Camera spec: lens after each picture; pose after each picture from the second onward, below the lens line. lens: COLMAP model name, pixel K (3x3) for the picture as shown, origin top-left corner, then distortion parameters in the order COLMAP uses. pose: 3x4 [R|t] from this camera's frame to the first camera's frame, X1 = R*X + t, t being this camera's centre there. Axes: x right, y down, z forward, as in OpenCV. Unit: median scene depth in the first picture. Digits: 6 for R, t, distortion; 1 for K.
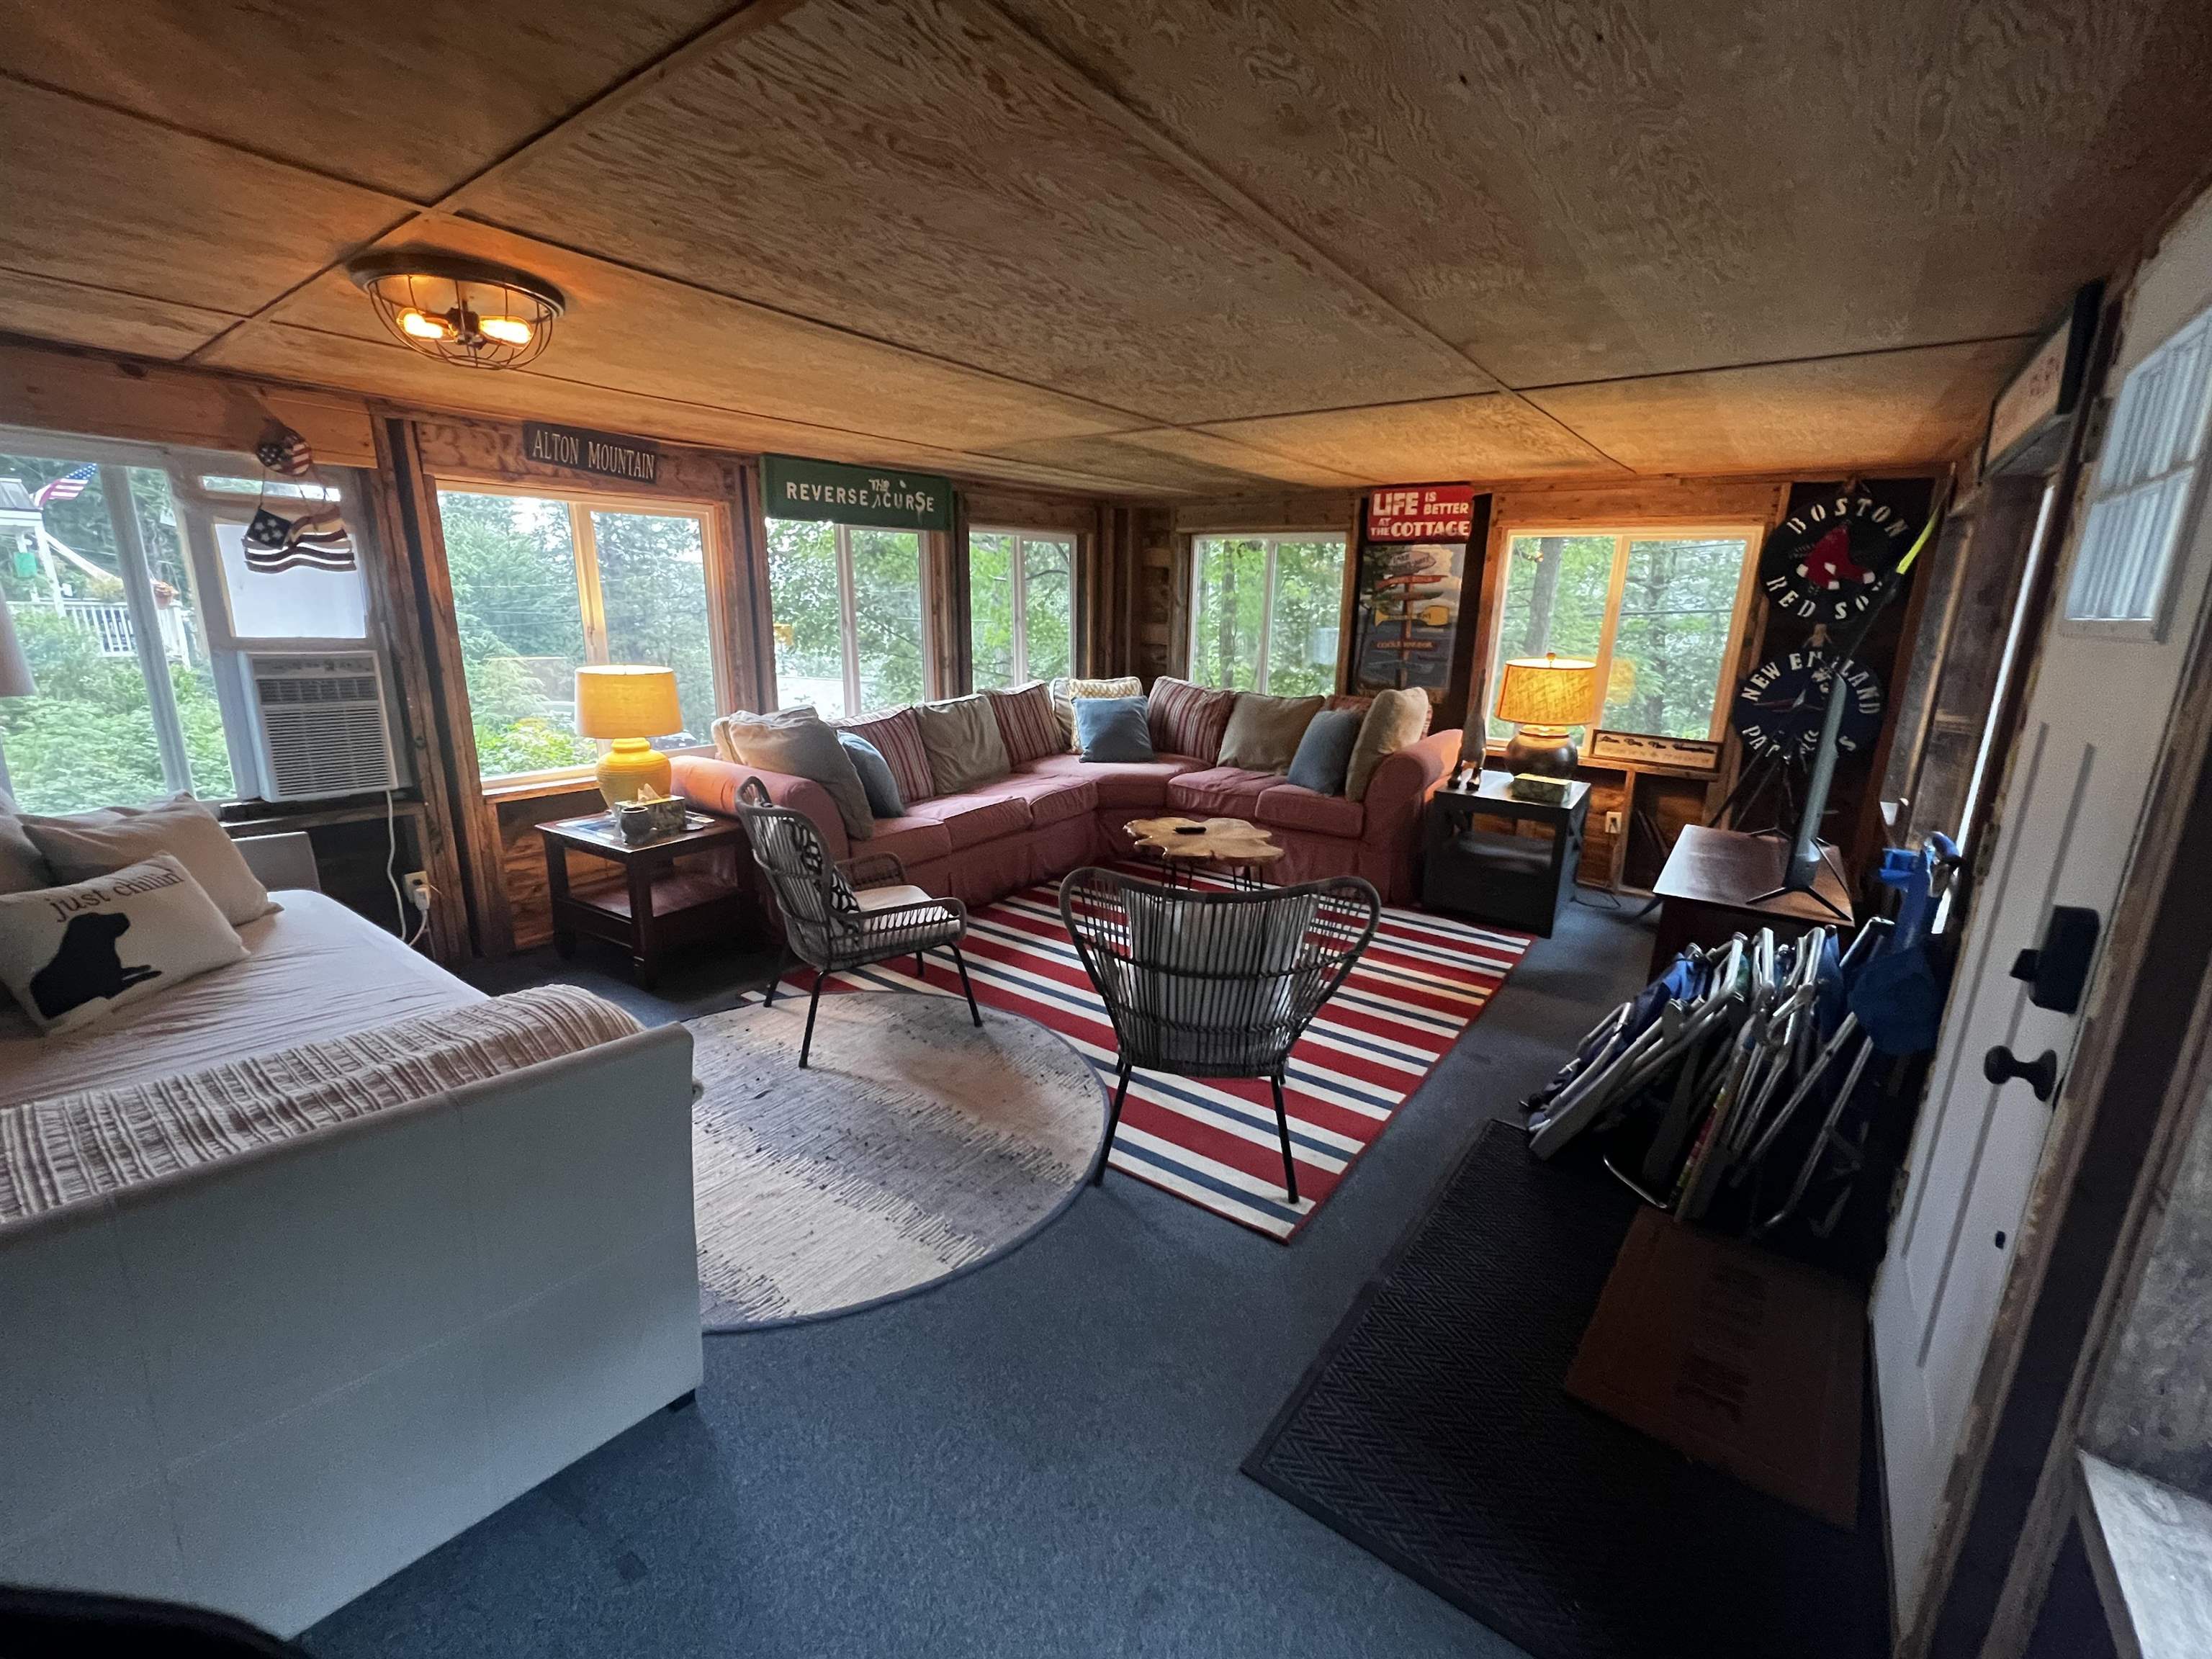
lens RADIAL K [[943.8, 0, 1104.6], [0, 943.8, 842.0], [0, 0, 1]] dist [-0.003497, -0.000327]
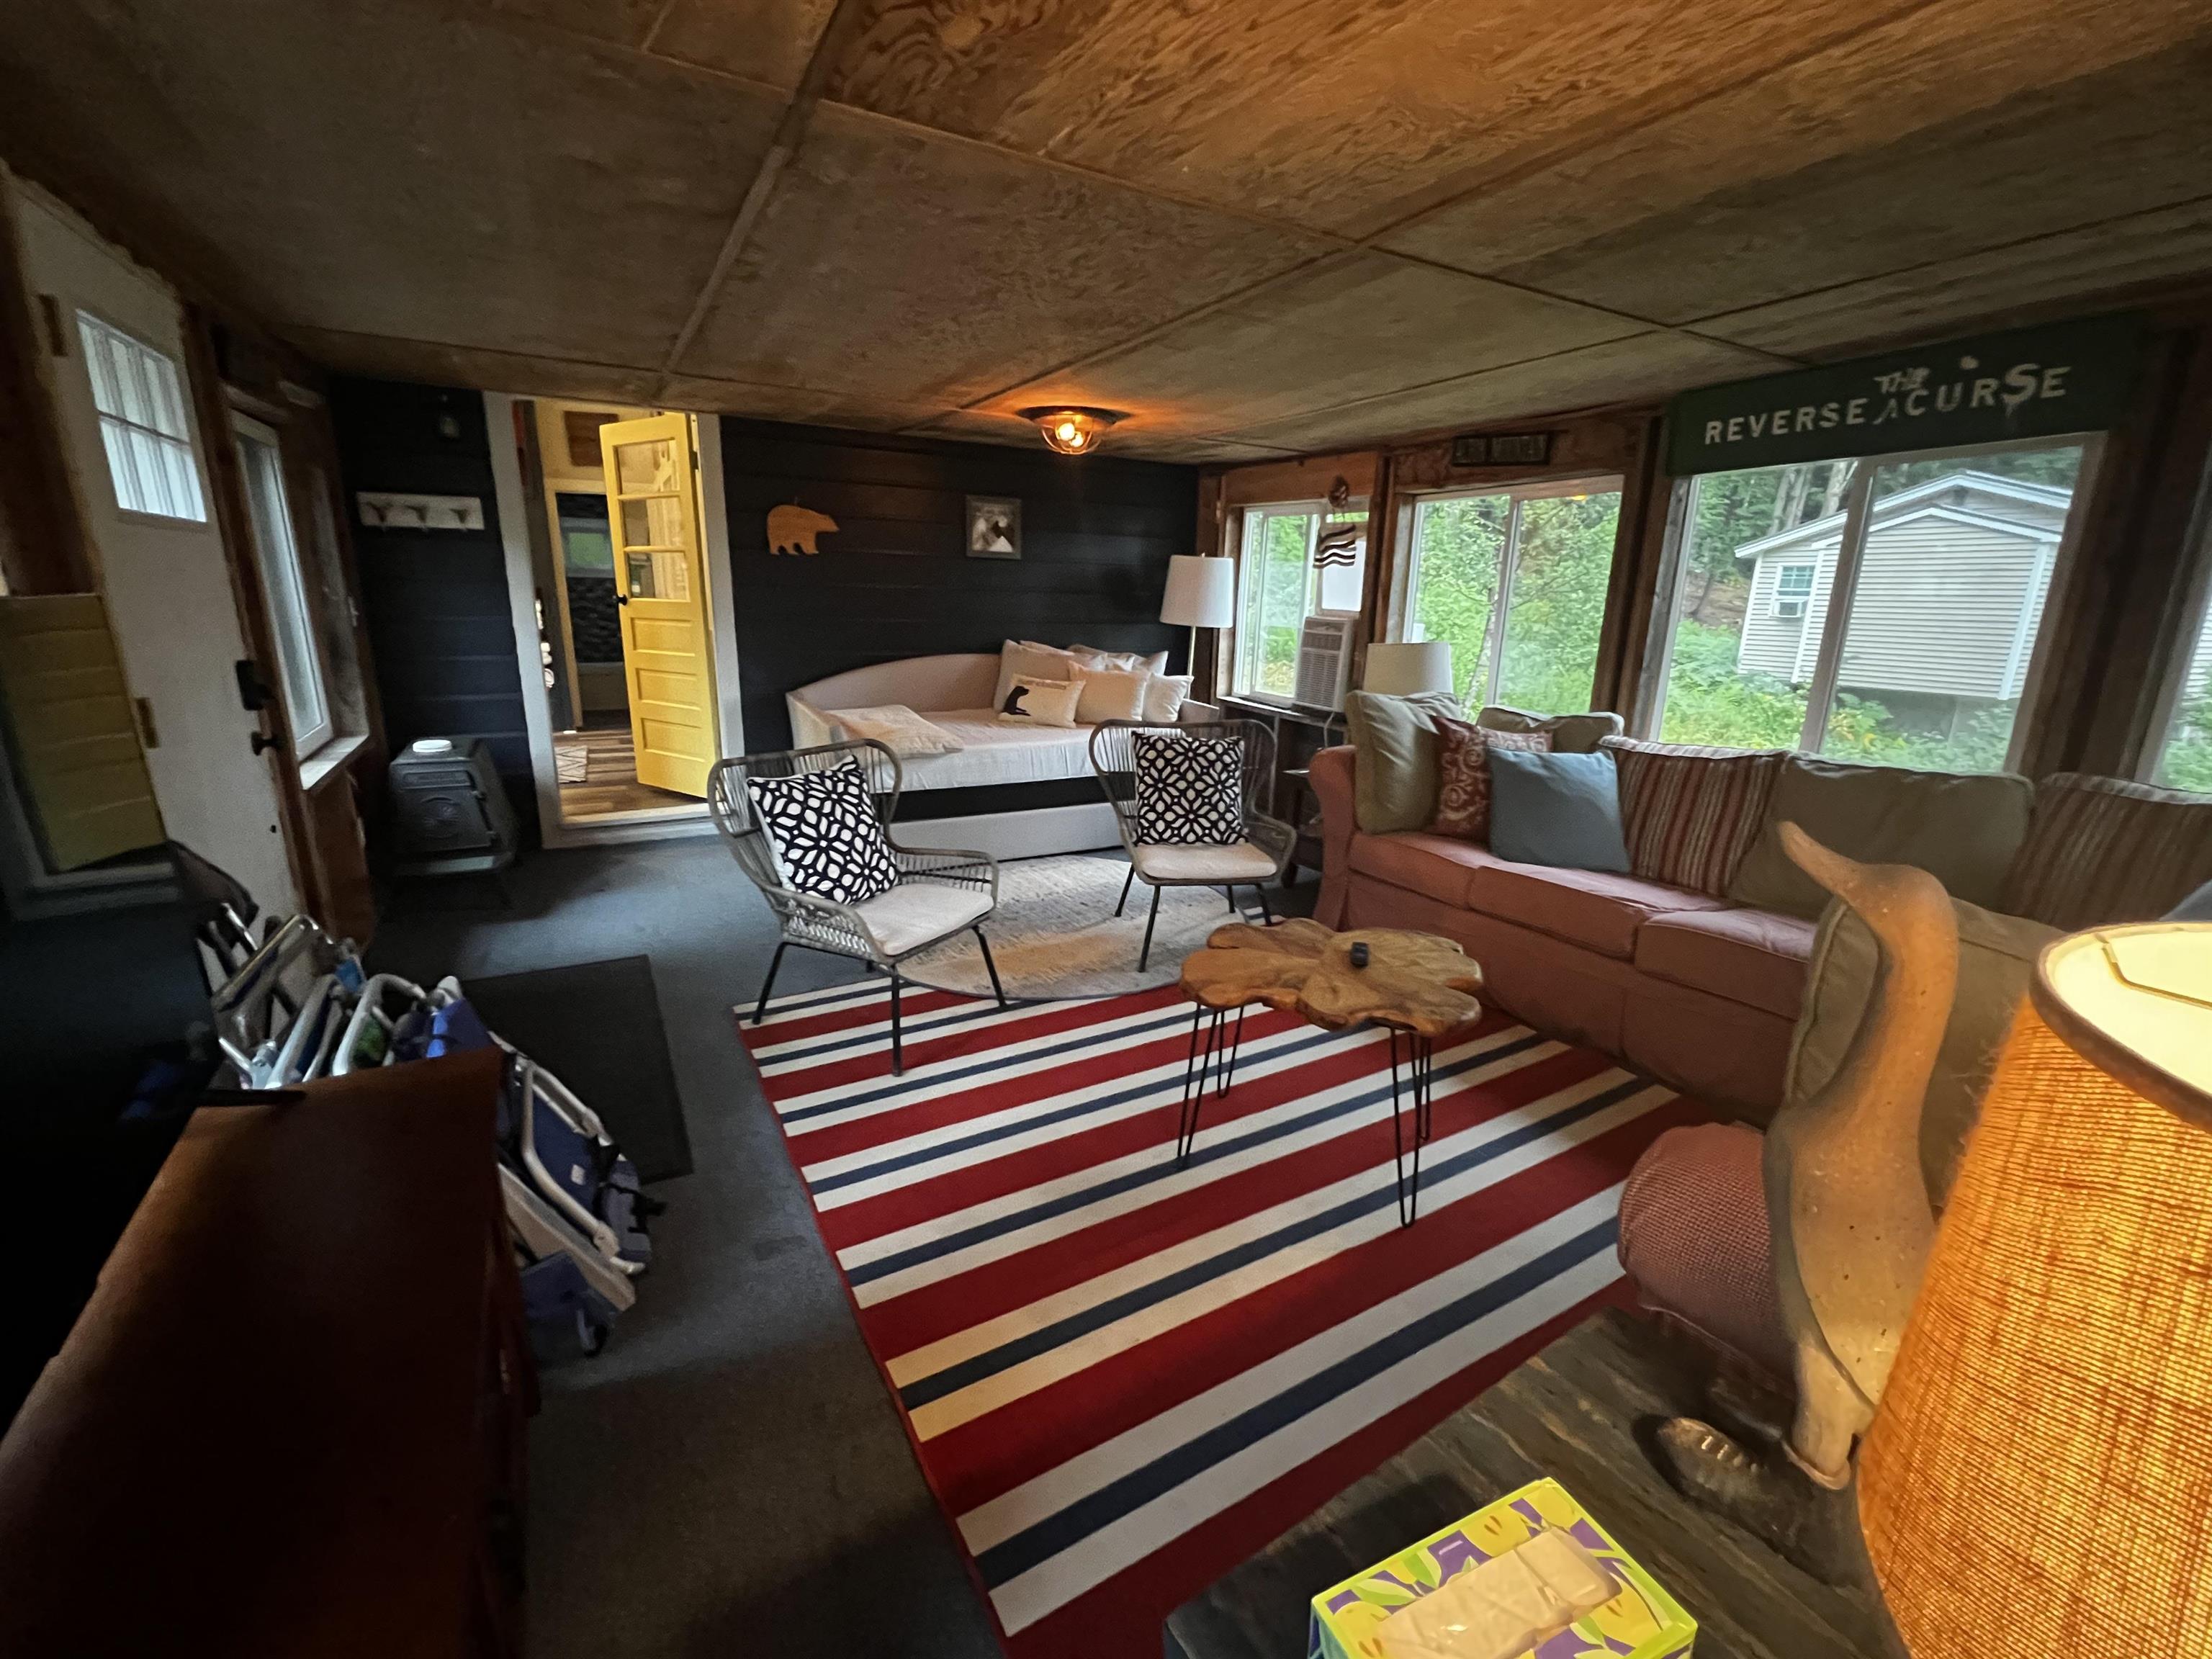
lens RADIAL K [[943.8, 0, 1104.6], [0, 943.8, 842.0], [0, 0, 1]] dist [-0.003497, -0.000327]
pose [[-0.408239, 0.205081, -0.889541, 0.712380], [-0.256479, 0.909421, 0.327371, -0.243795], [0.876105, 0.361794, -0.318662, 1.138252]]
